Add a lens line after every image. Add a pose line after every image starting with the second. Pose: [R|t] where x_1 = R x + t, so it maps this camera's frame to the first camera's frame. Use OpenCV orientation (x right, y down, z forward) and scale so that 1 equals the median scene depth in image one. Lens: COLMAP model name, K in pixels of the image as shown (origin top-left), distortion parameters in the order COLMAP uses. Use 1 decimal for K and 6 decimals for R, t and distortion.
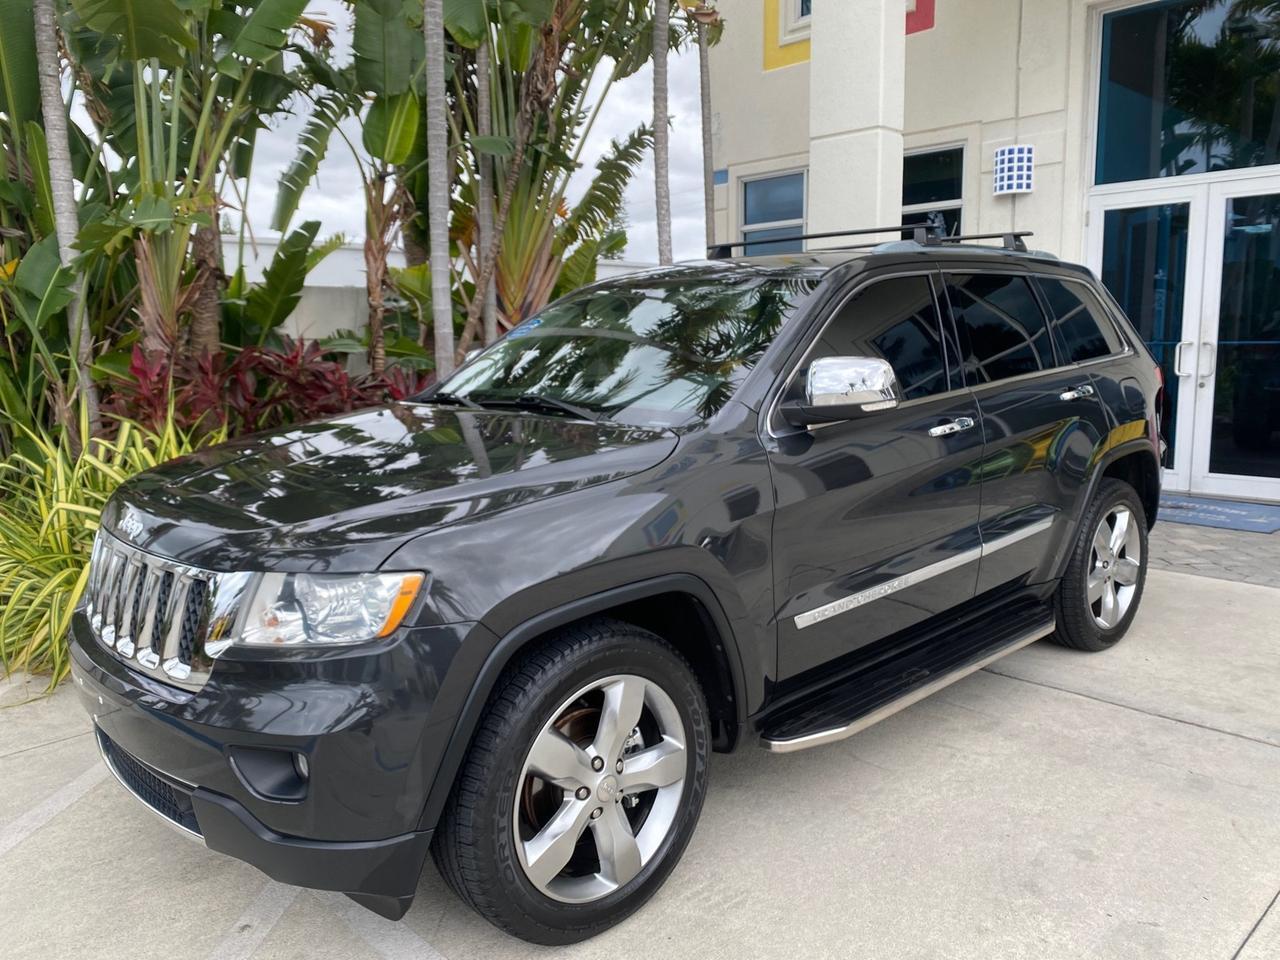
lens RADIAL K [[981.6, 0, 639.3], [0, 981.6, 475.3], [0, 0, 1]] dist [0.025682, -0.025758]
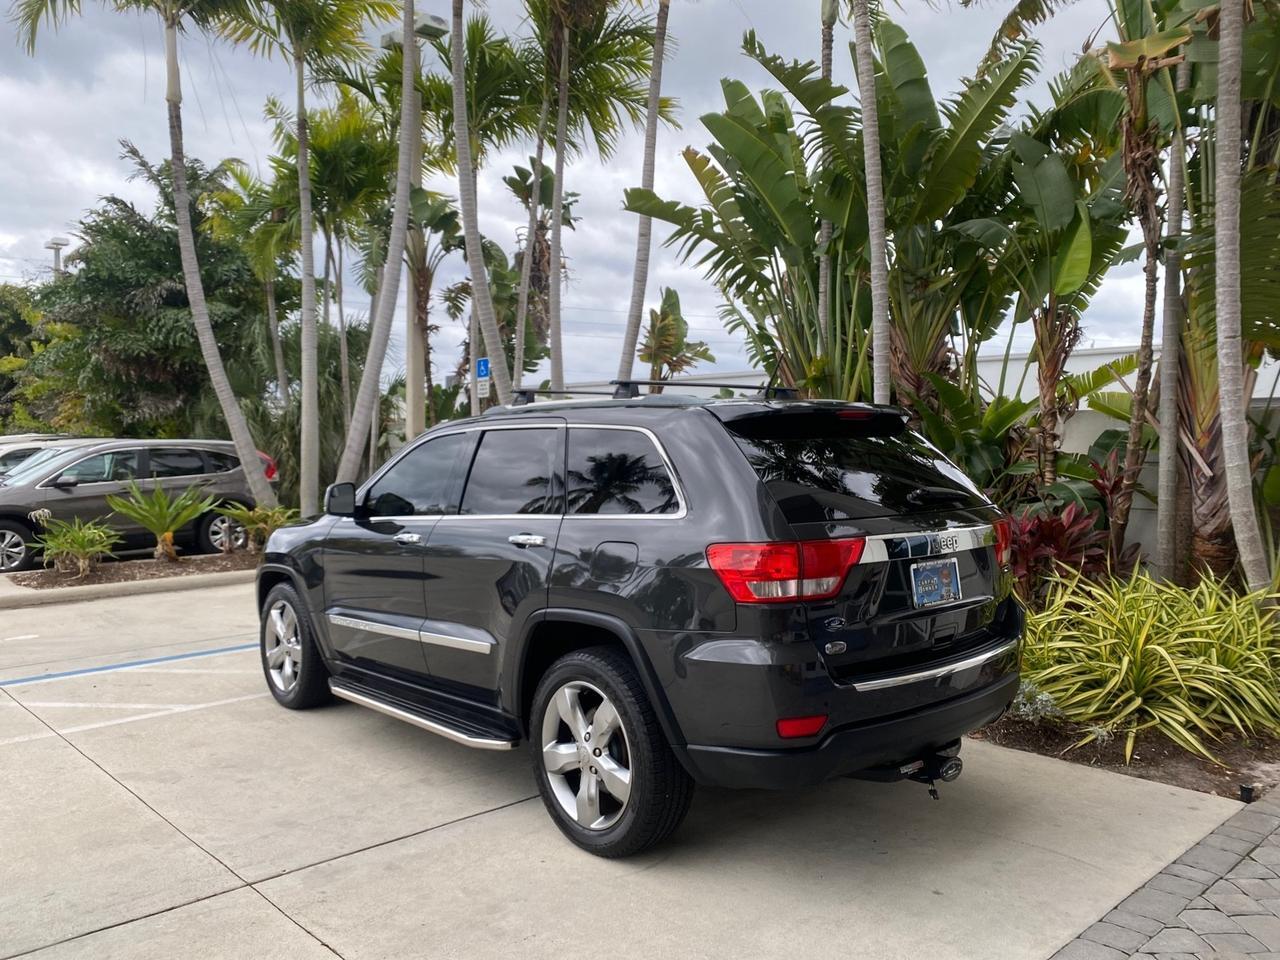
lens RADIAL K [[981.6, 0, 639.3], [0, 981.6, 475.3], [0, 0, 1]] dist [0.025682, -0.025758]
pose [[-0.016549, 0.047962, -0.998712, 0.833975], [-0.144562, 0.988239, 0.049855, -0.124649], [0.989357, 0.145201, -0.009420, 0.638658]]
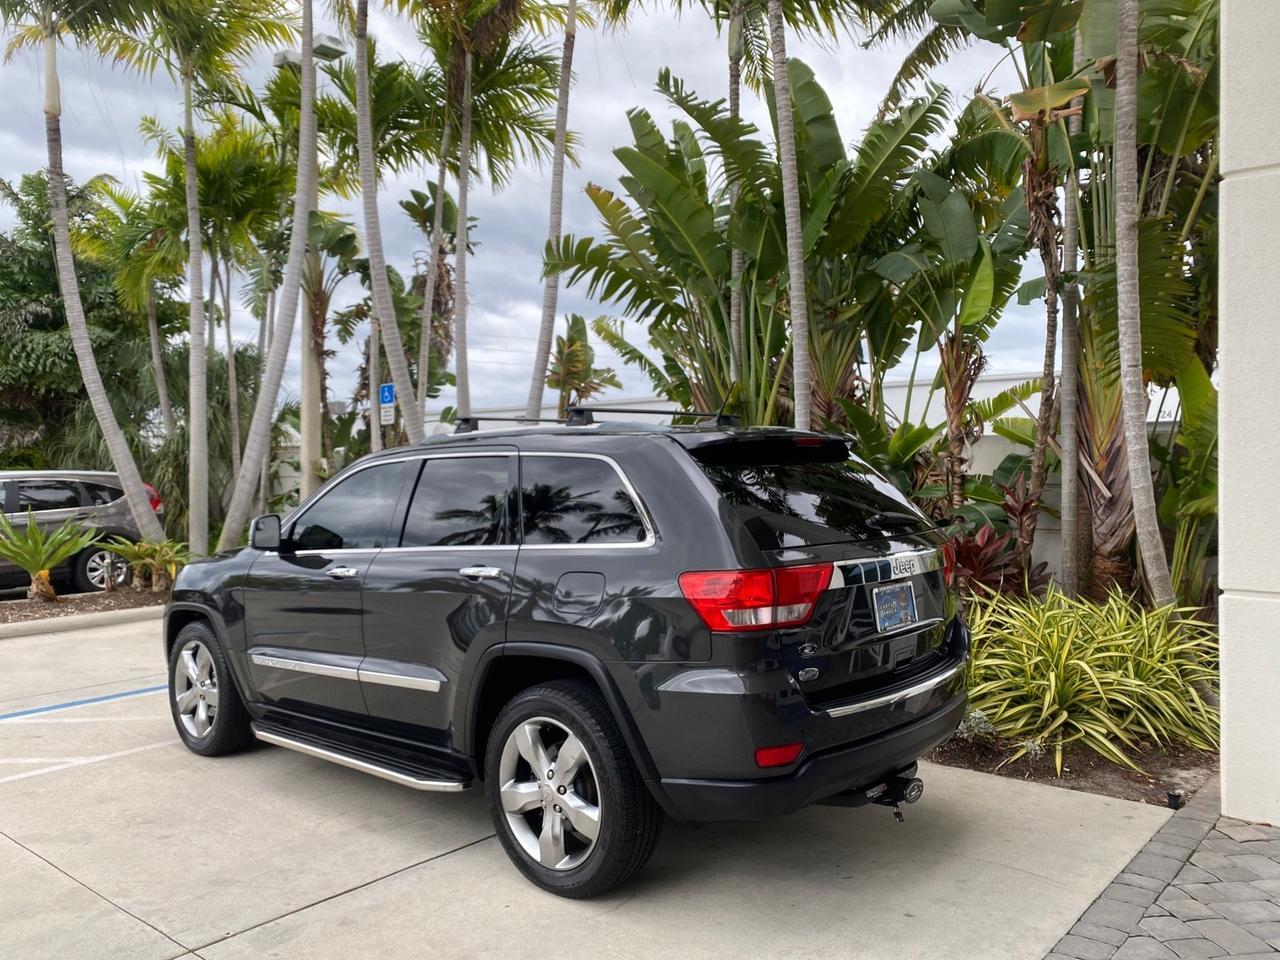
lens RADIAL K [[983.7, 0, 637.1], [0, 983.7, 473.1], [0, 0, 1]] dist [0.011907, -0.009735]
pose [[0.097505, 0.019009, -0.995053, 0.825264], [-0.137088, 0.990544, 0.005490, -0.119825], [0.985748, 0.135875, 0.099189, 0.597800]]
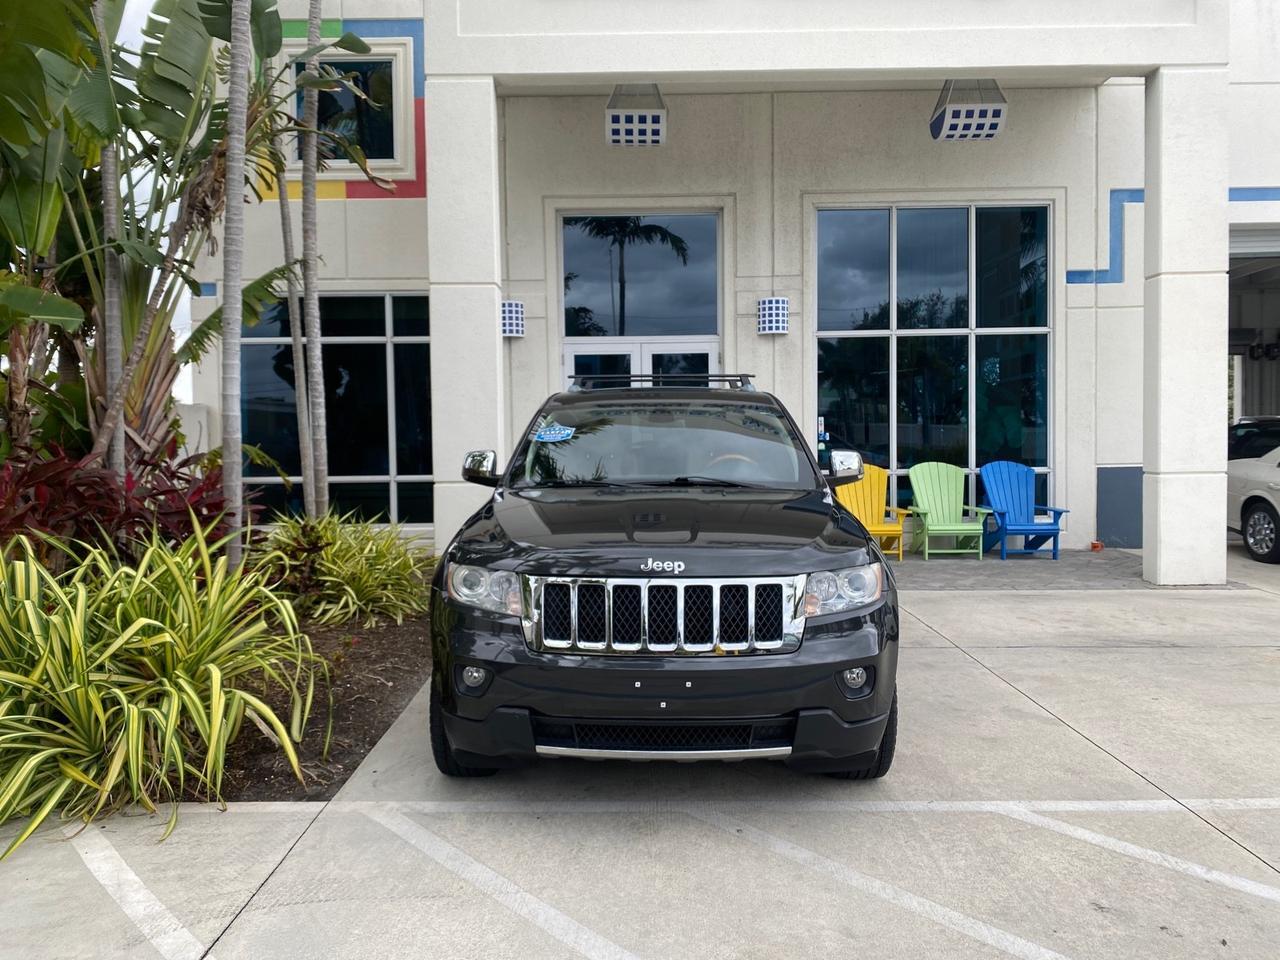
lens RADIAL K [[978.6, 0, 637.2], [0, 978.6, 480.6], [0, 0, 1]] dist [0.050487, -0.062868]
pose [[0.692483, -0.026408, 0.720951, -0.559865], [0.104322, 0.992492, -0.063848, 0.005453], [-0.713852, 0.119425, 0.690038, 0.008791]]
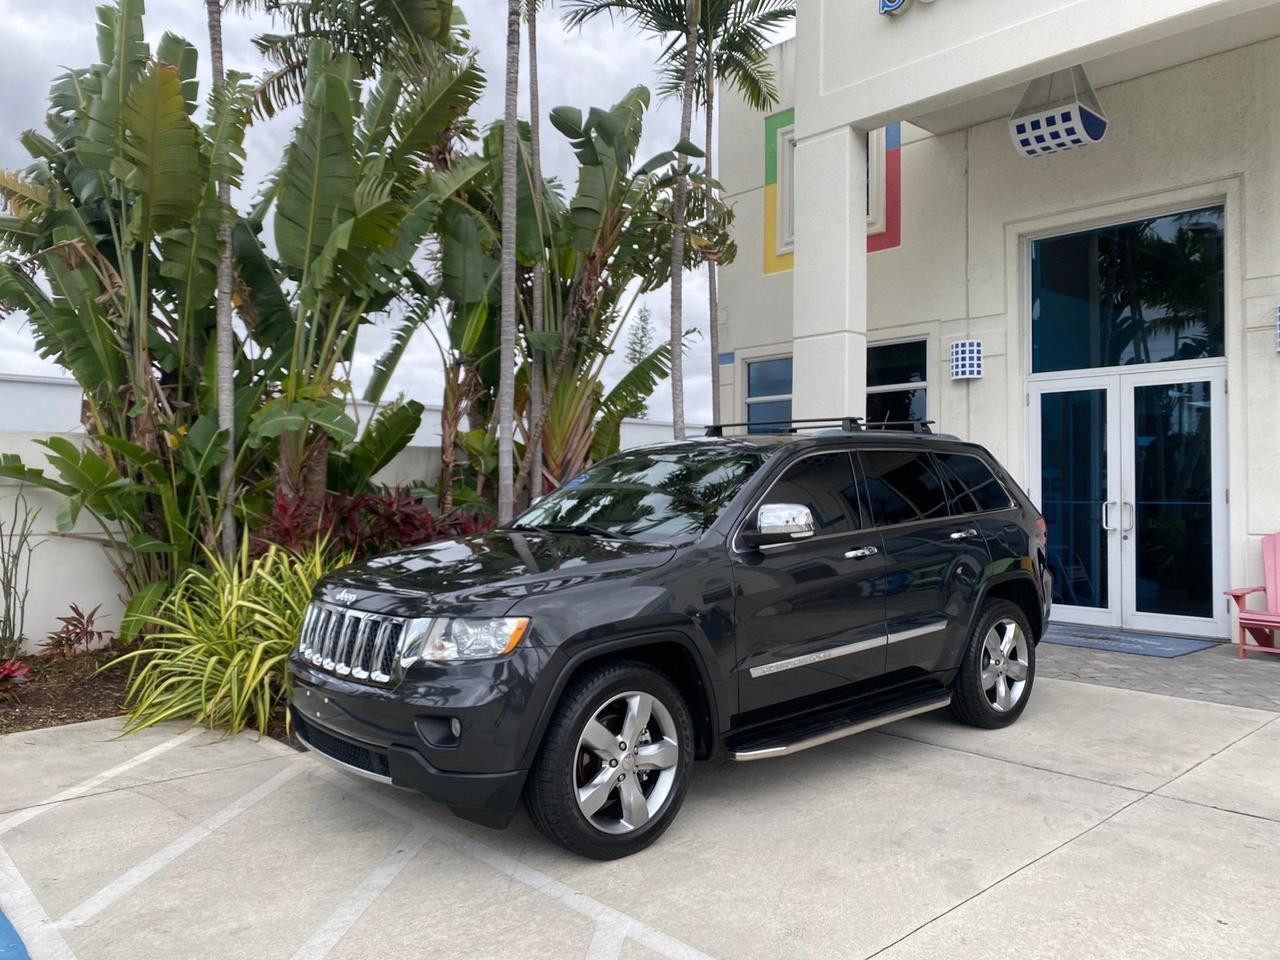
lens RADIAL K [[983.3, 0, 635.8], [0, 983.3, 475.3], [0, 0, 1]] dist [0.013166, -0.007344]
pose [[0.999545, 0.015753, -0.025724, 0.004975], [-0.019513, 0.988008, -0.153162, 0.033513], [0.023003, 0.153594, 0.987866, -0.239383]]
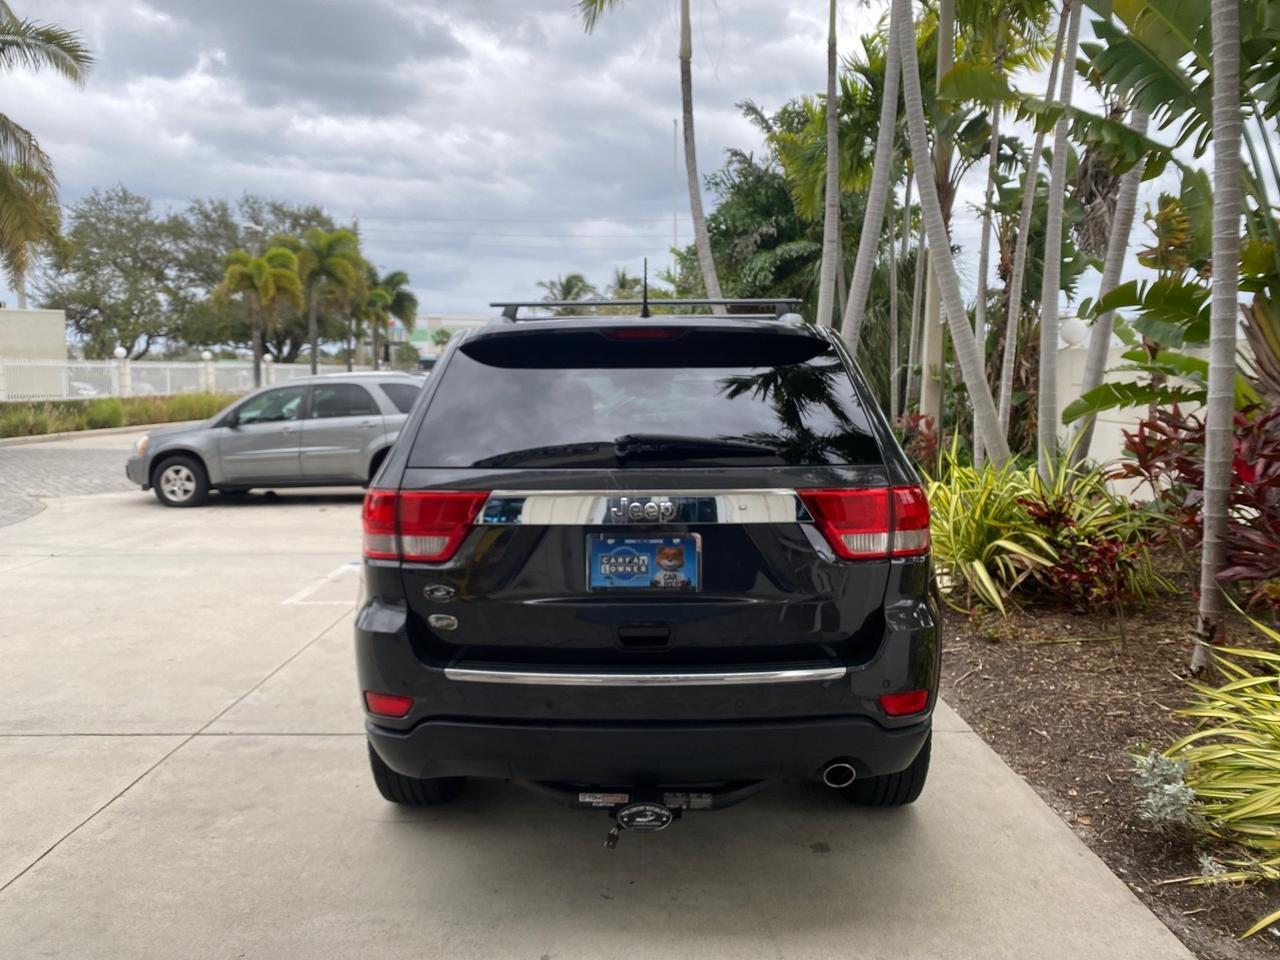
lens RADIAL K [[988.7, 0, 636.2], [0, 988.7, 483.0], [0, 0, 1]] dist [0.002786, 0.003637]
pose [[-0.690115, 0.092146, -0.717810, 0.583266], [-0.093854, 0.972089, 0.215021, -0.177536], [0.717588, 0.215758, -0.662205, 1.045400]]
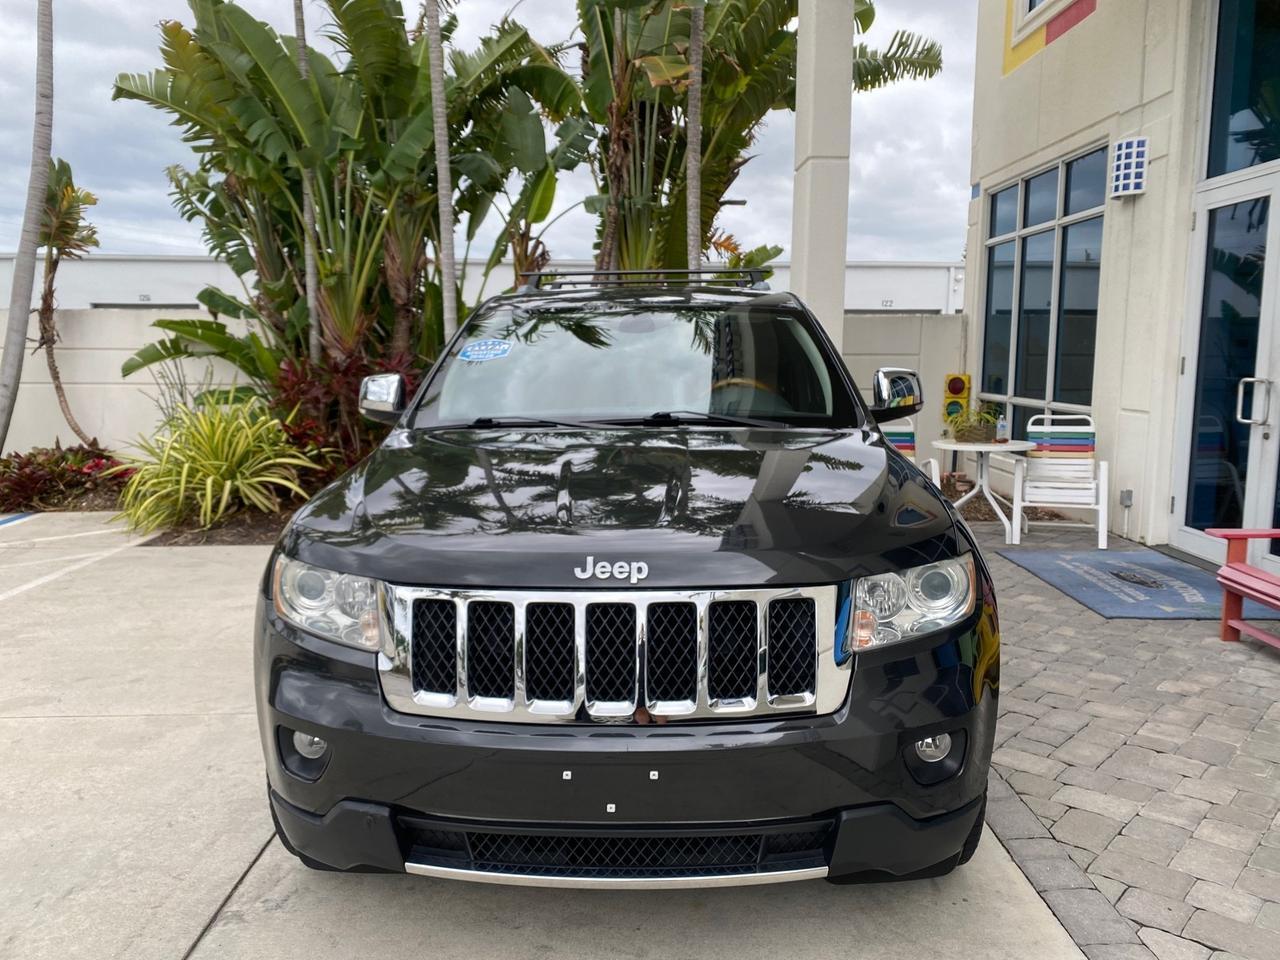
lens RADIAL K [[983.3, 0, 635.8], [0, 983.3, 475.3], [0, 0, 1]] dist [0.013166, -0.007344]
pose [[0.728250, 0.105647, -0.677119, 0.838997], [-0.111450, 0.993150, 0.035090, -0.039484], [0.676188, 0.049910, 0.735036, 0.137149]]
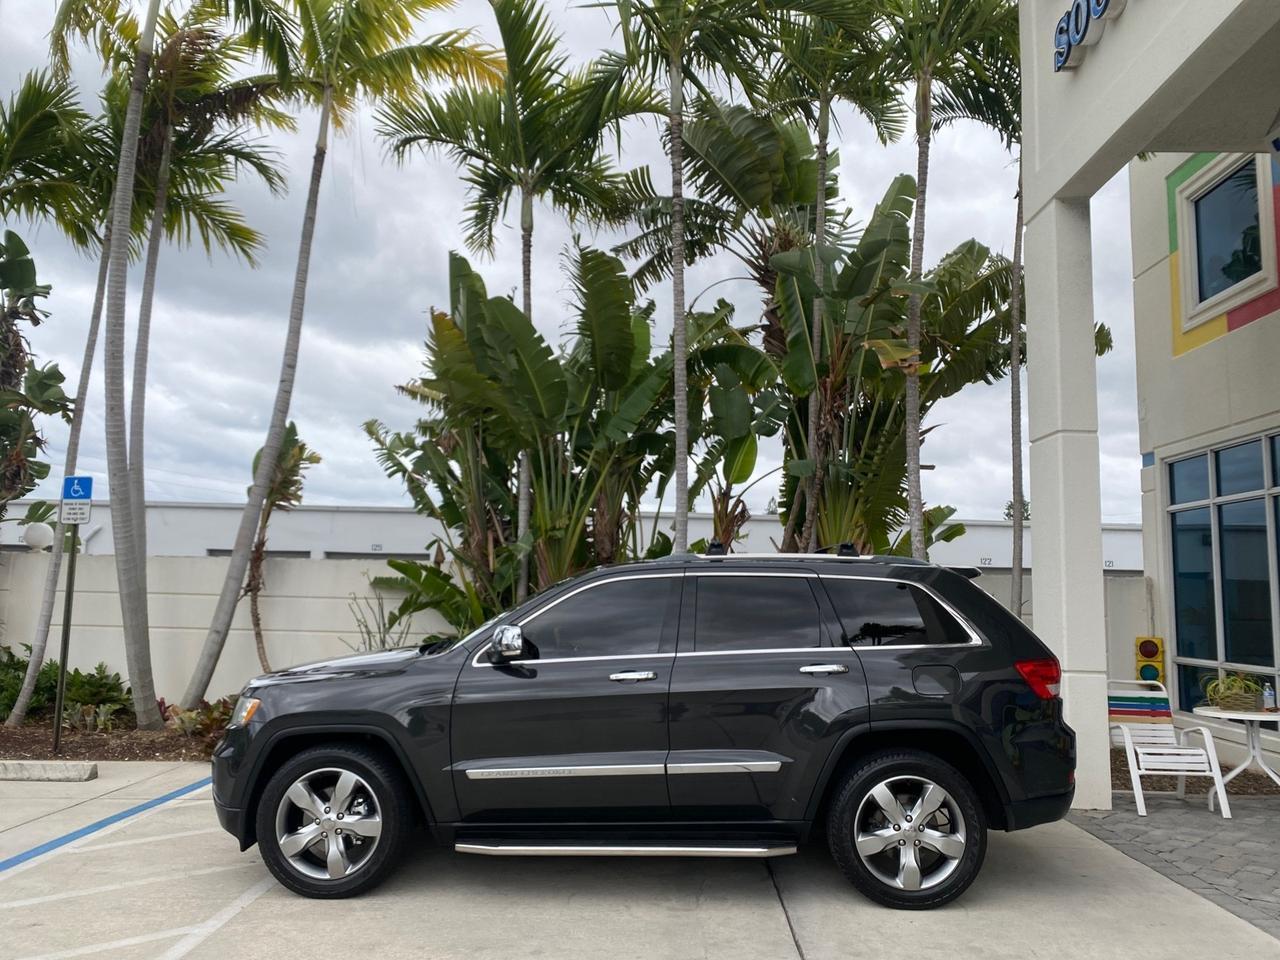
lens RADIAL K [[978.6, 0, 637.2], [0, 978.6, 480.6], [0, 0, 1]] dist [0.050487, -0.062868]
pose [[0.707742, -0.053574, -0.704437, 0.674627], [-0.130981, 0.969883, -0.205358, -0.015464], [0.694223, 0.237608, 0.679410, -0.049899]]
